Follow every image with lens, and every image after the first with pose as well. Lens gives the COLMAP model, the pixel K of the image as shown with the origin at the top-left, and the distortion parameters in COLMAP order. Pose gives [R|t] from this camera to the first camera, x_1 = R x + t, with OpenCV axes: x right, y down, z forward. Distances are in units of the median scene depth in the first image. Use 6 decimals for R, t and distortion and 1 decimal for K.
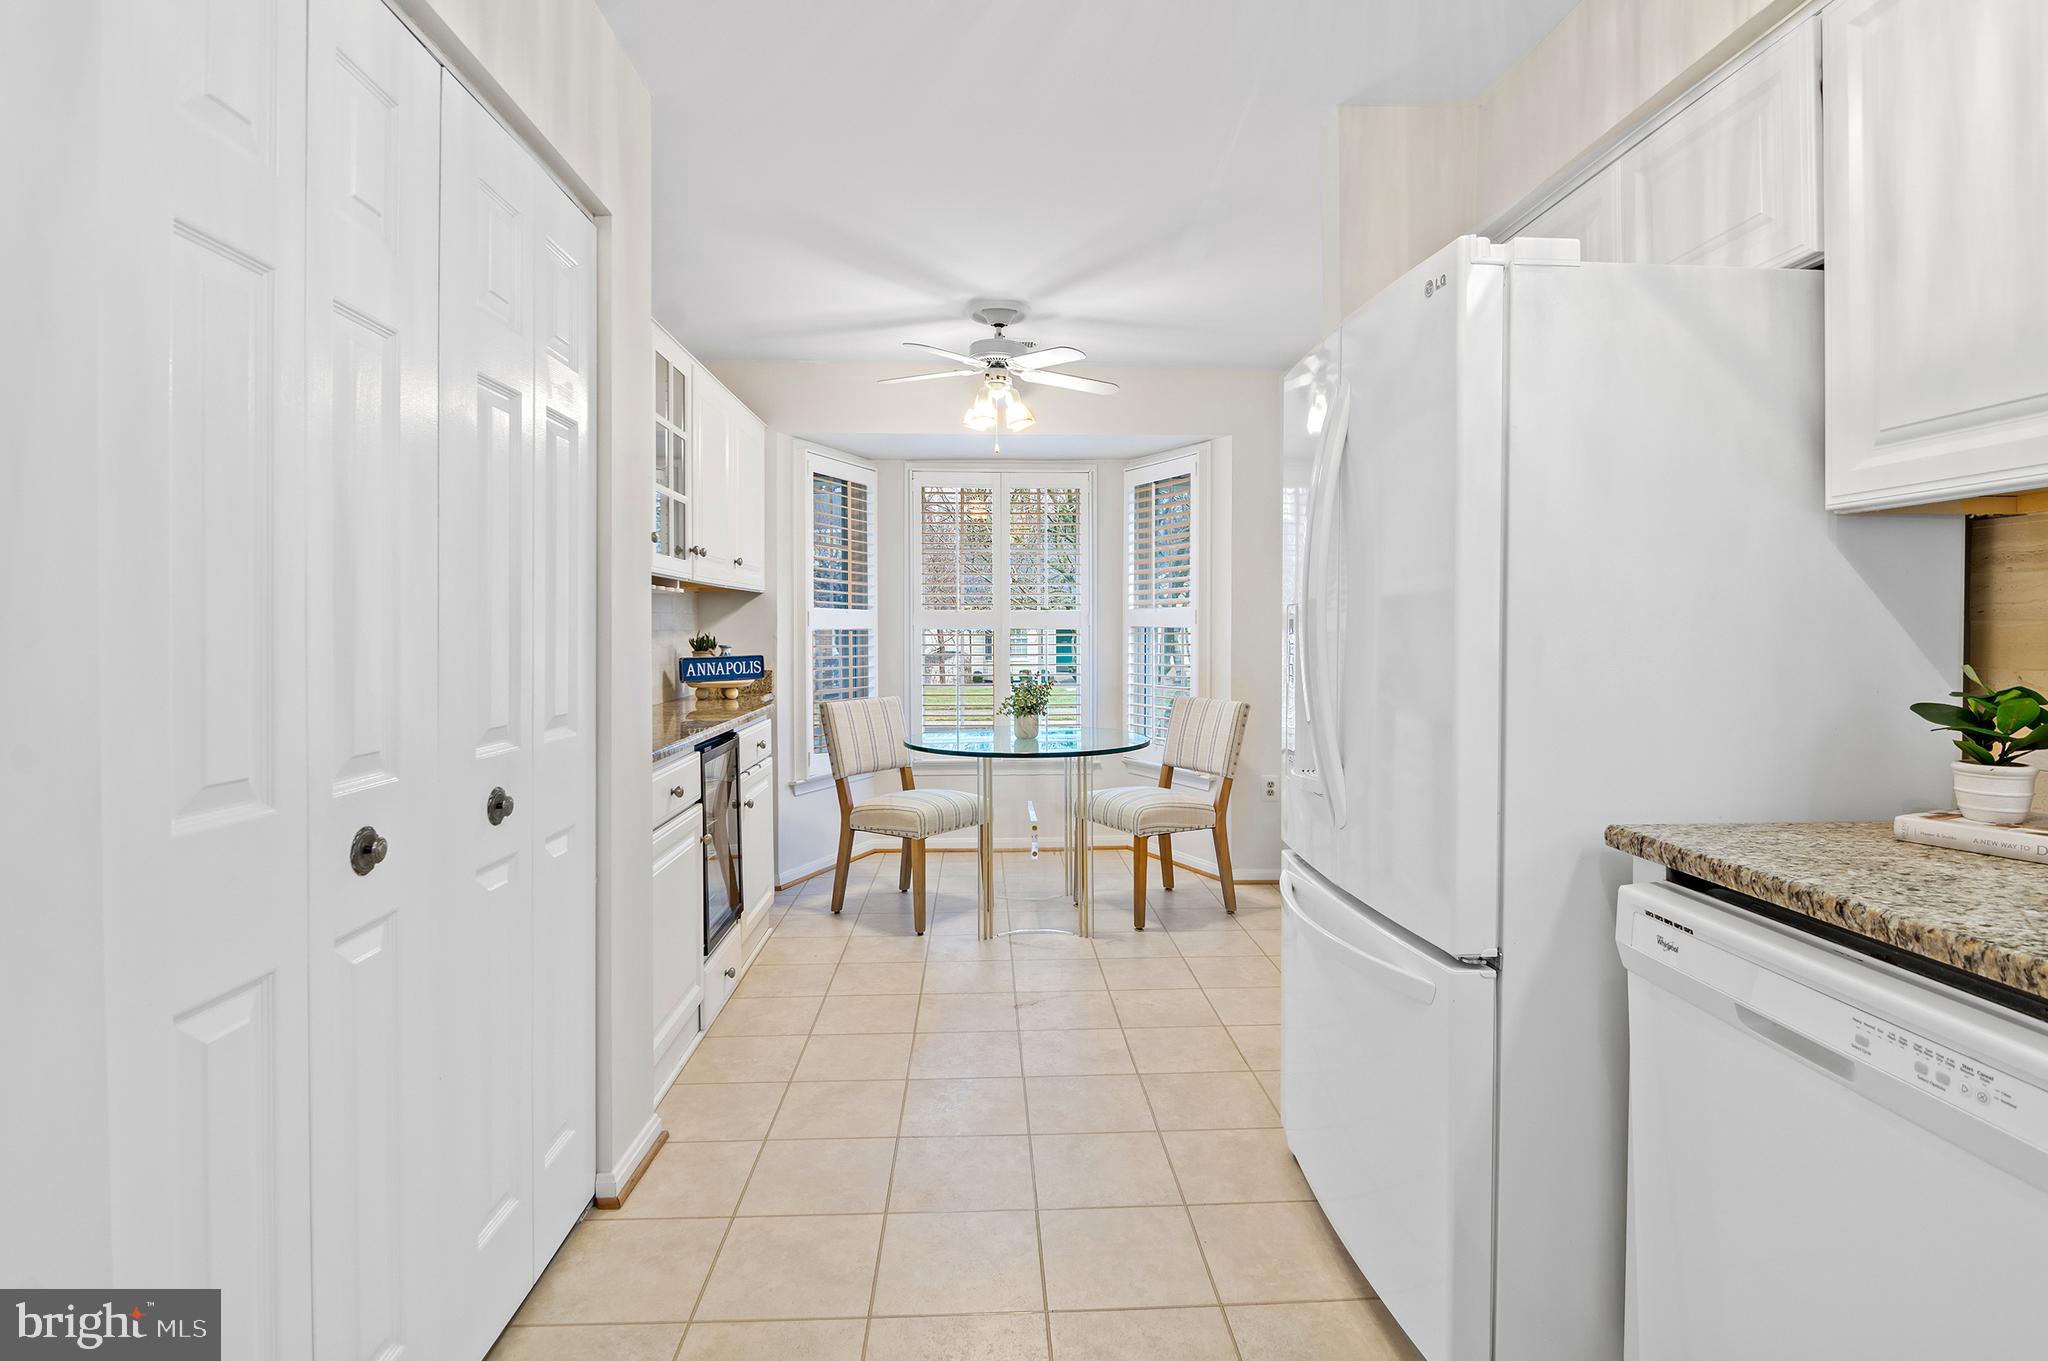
lens RADIAL K [[1005.7, 0, 1031.1], [0, 1005.7, 636.1], [0, 0, 1]] dist [-0.002110, -0.008145]
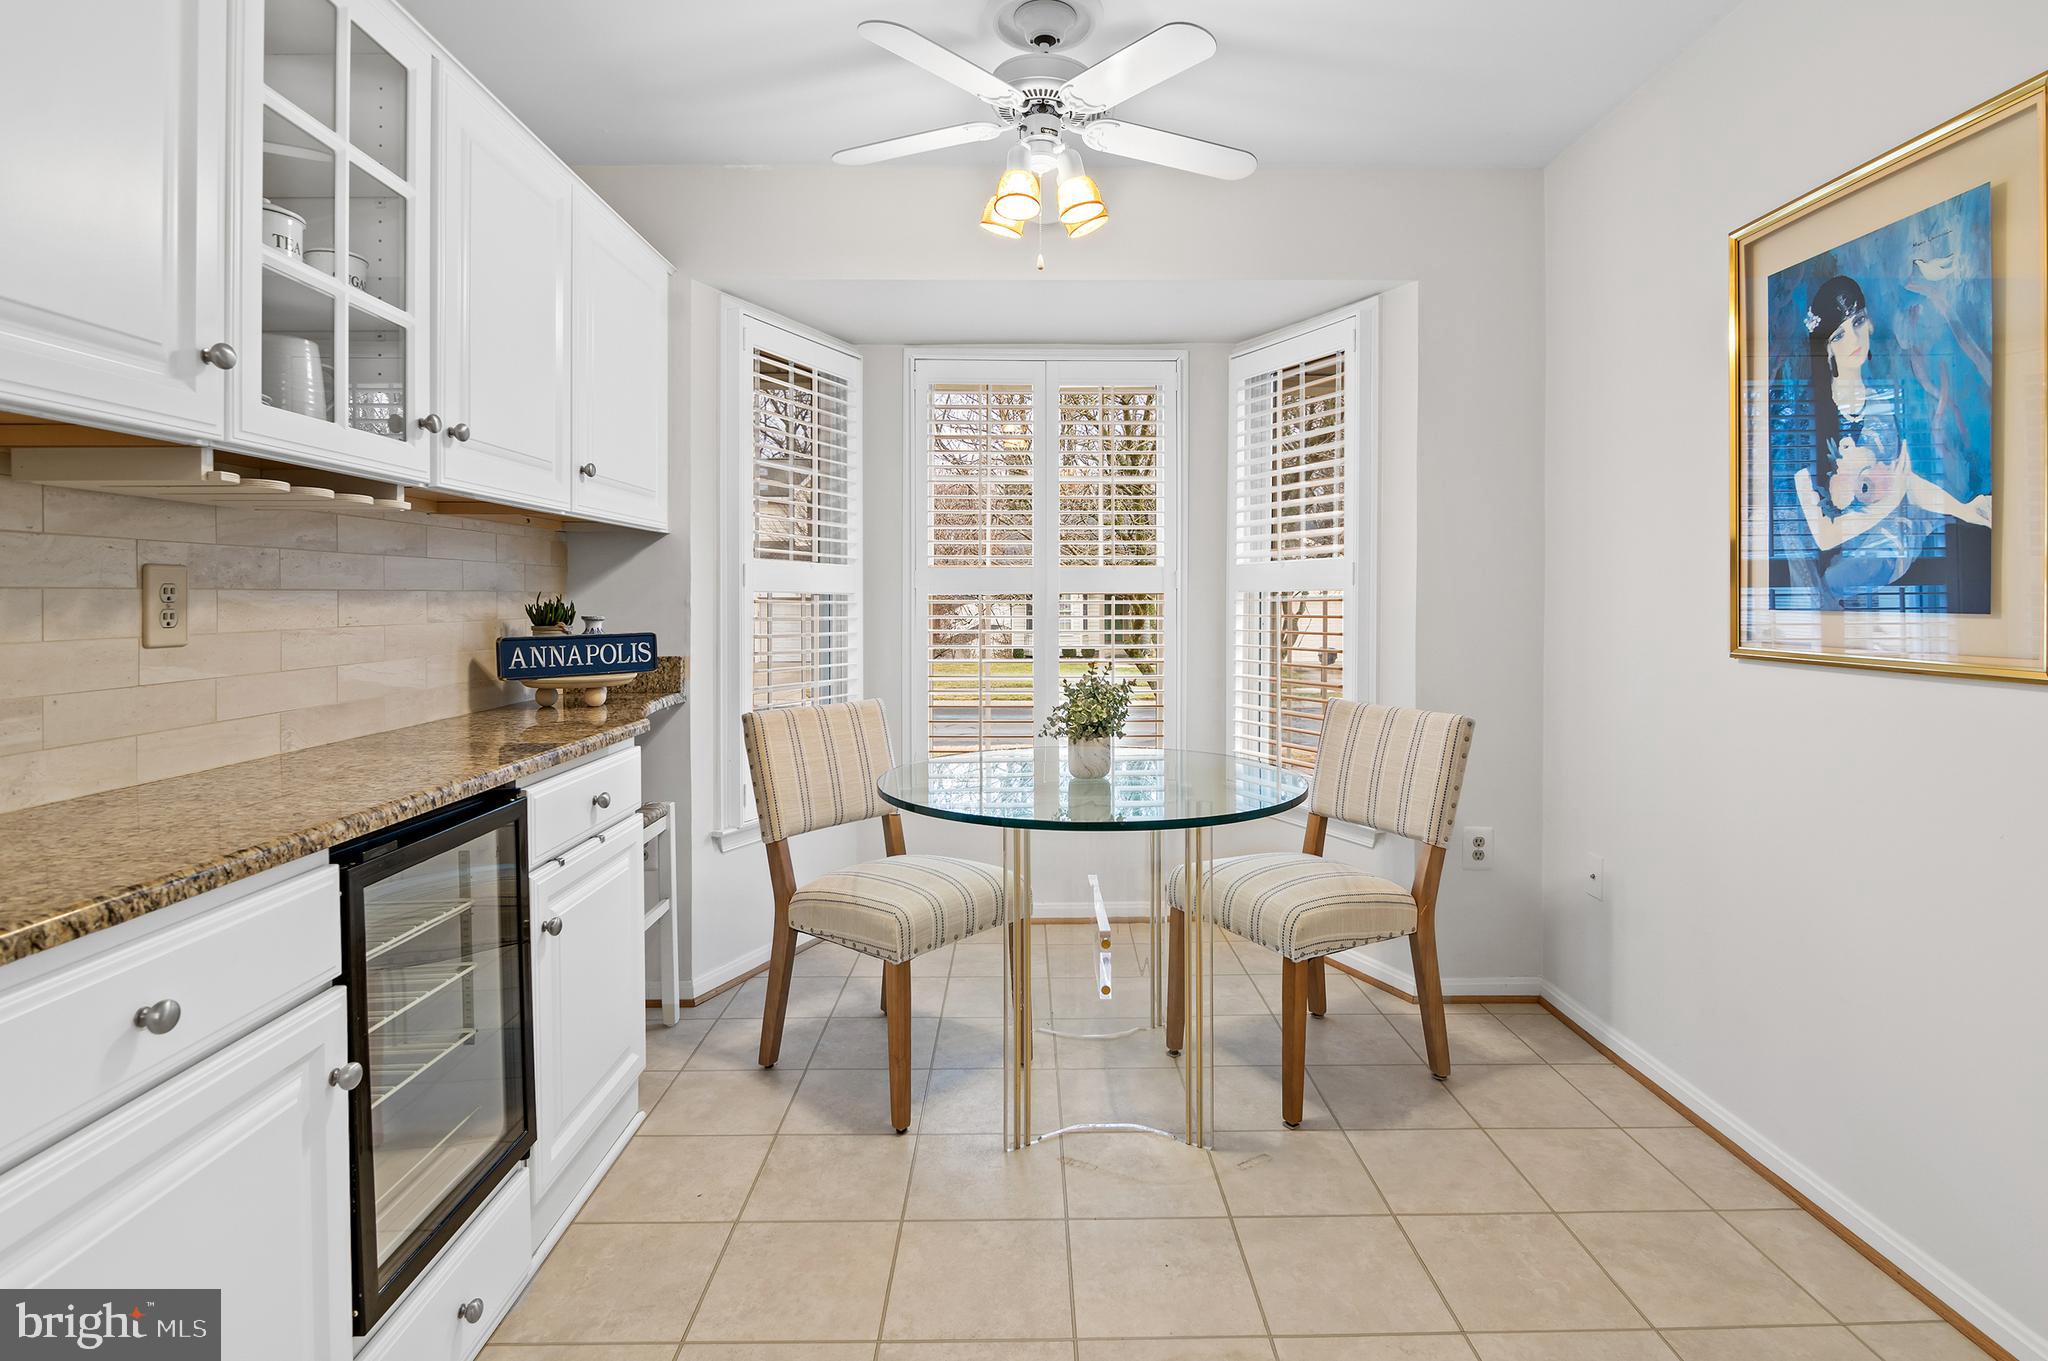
lens RADIAL K [[1023.5, 0, 1032.3], [0, 1023.5, 592.4], [0, 0, 1]] dist [-0.001559, -0.007546]
pose [[0.999229, 0.000791, -0.039249, -0.015250], [-0.001457, 0.999856, -0.016933, 0.005282], [0.039230, 0.016977, 0.999086, 0.431821]]
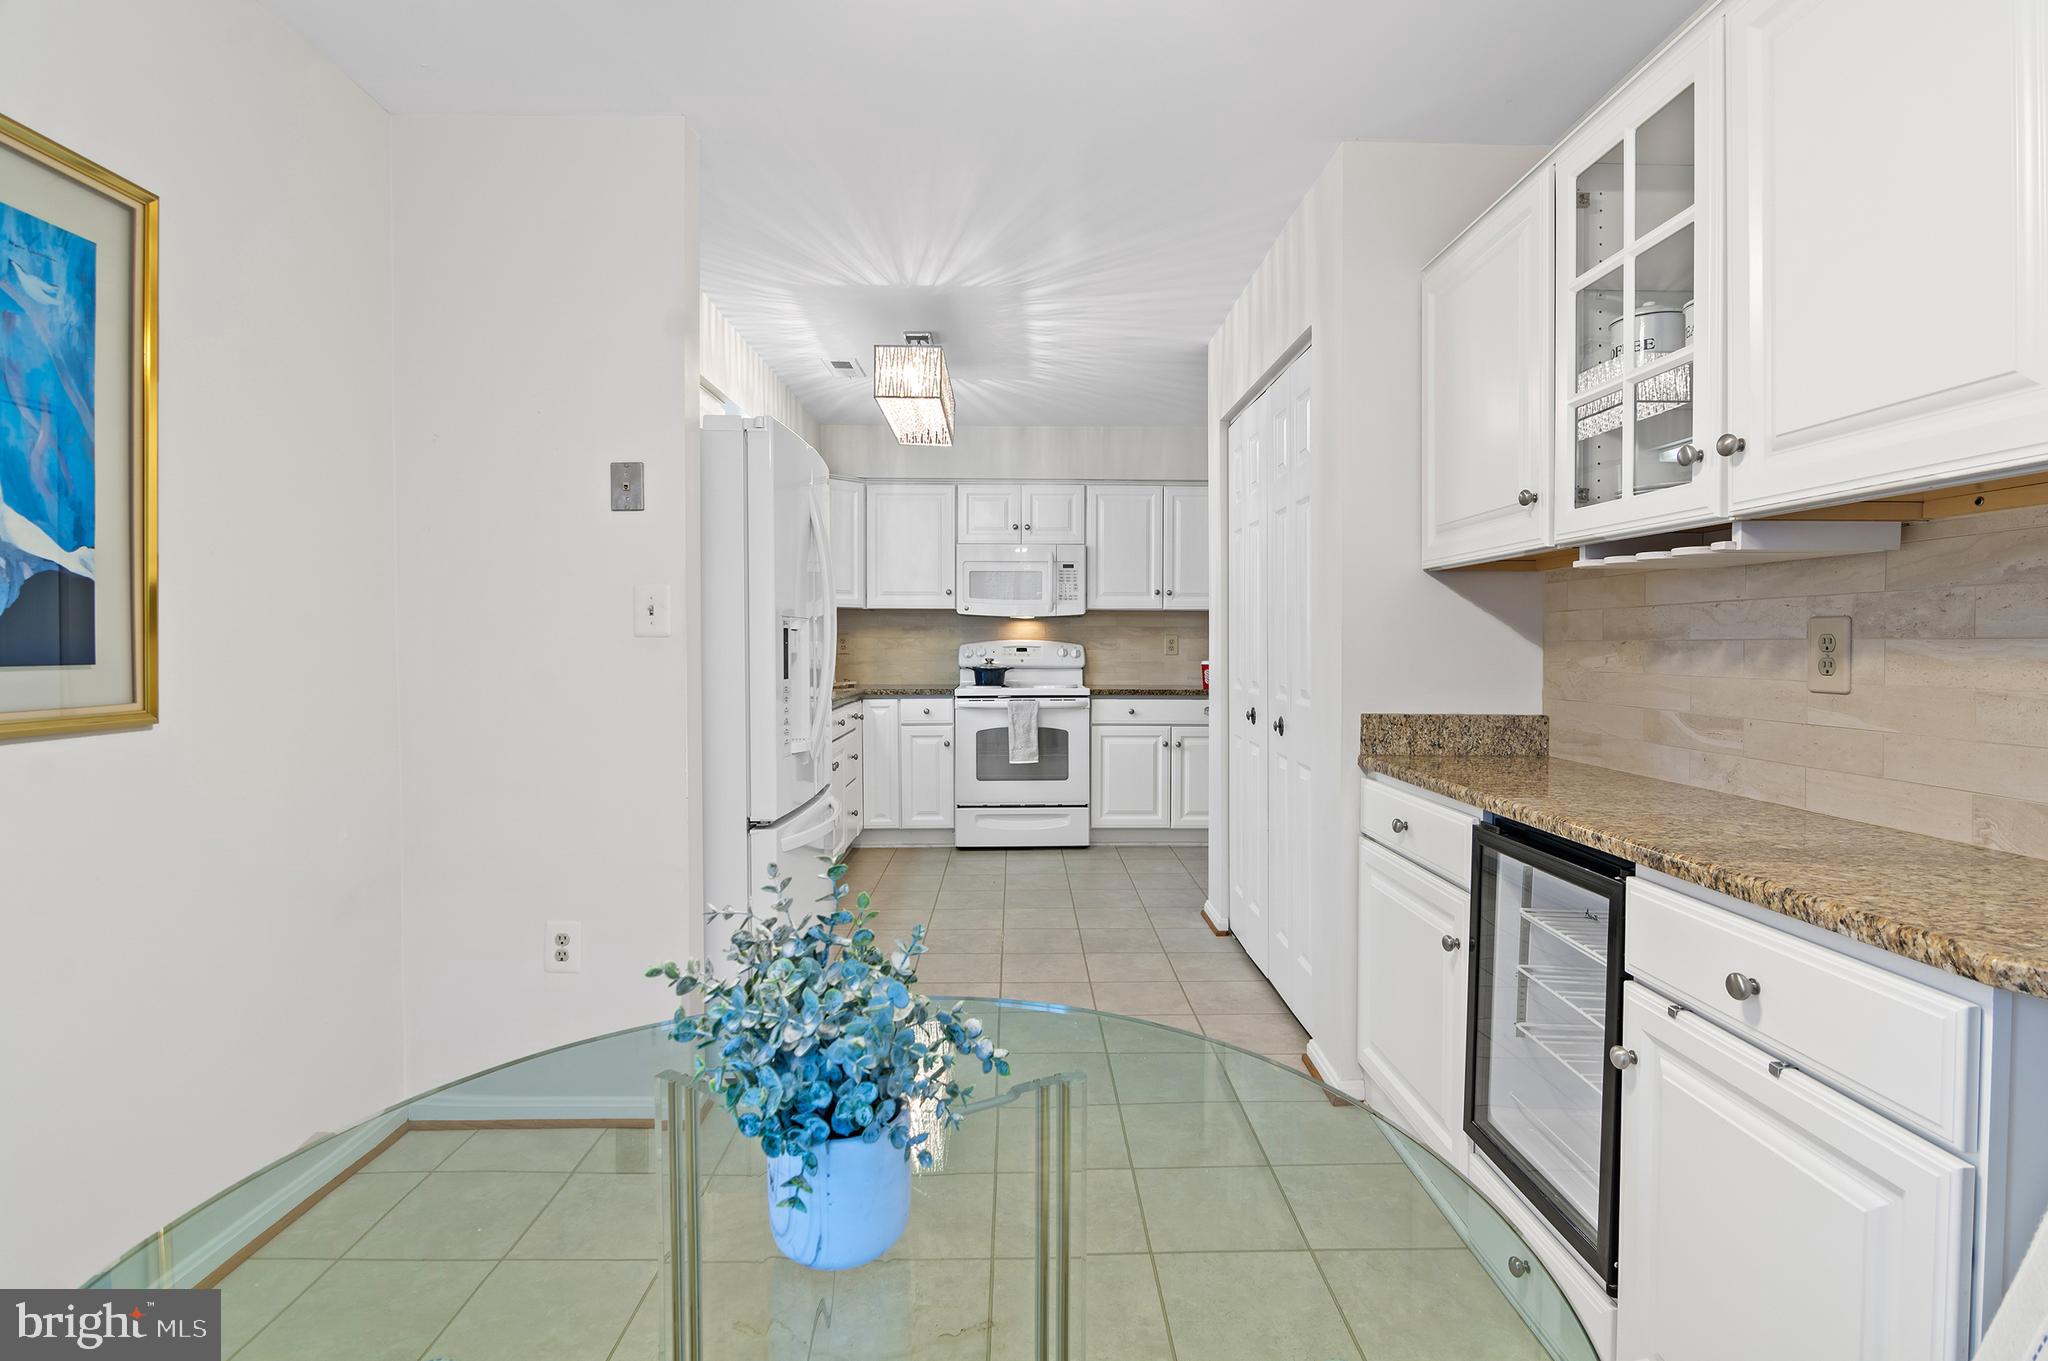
lens RADIAL K [[1022.8, 0, 1037.0], [0, 1022.8, 604.7], [0, 0, 1]] dist [-0.005031, -0.001925]
pose [[-0.999559, 0.002568, 0.029598, -0.046983], [0.001786, 0.999649, -0.026442, -0.005865], [-0.029655, -0.026377, -0.999212, 1.232720]]
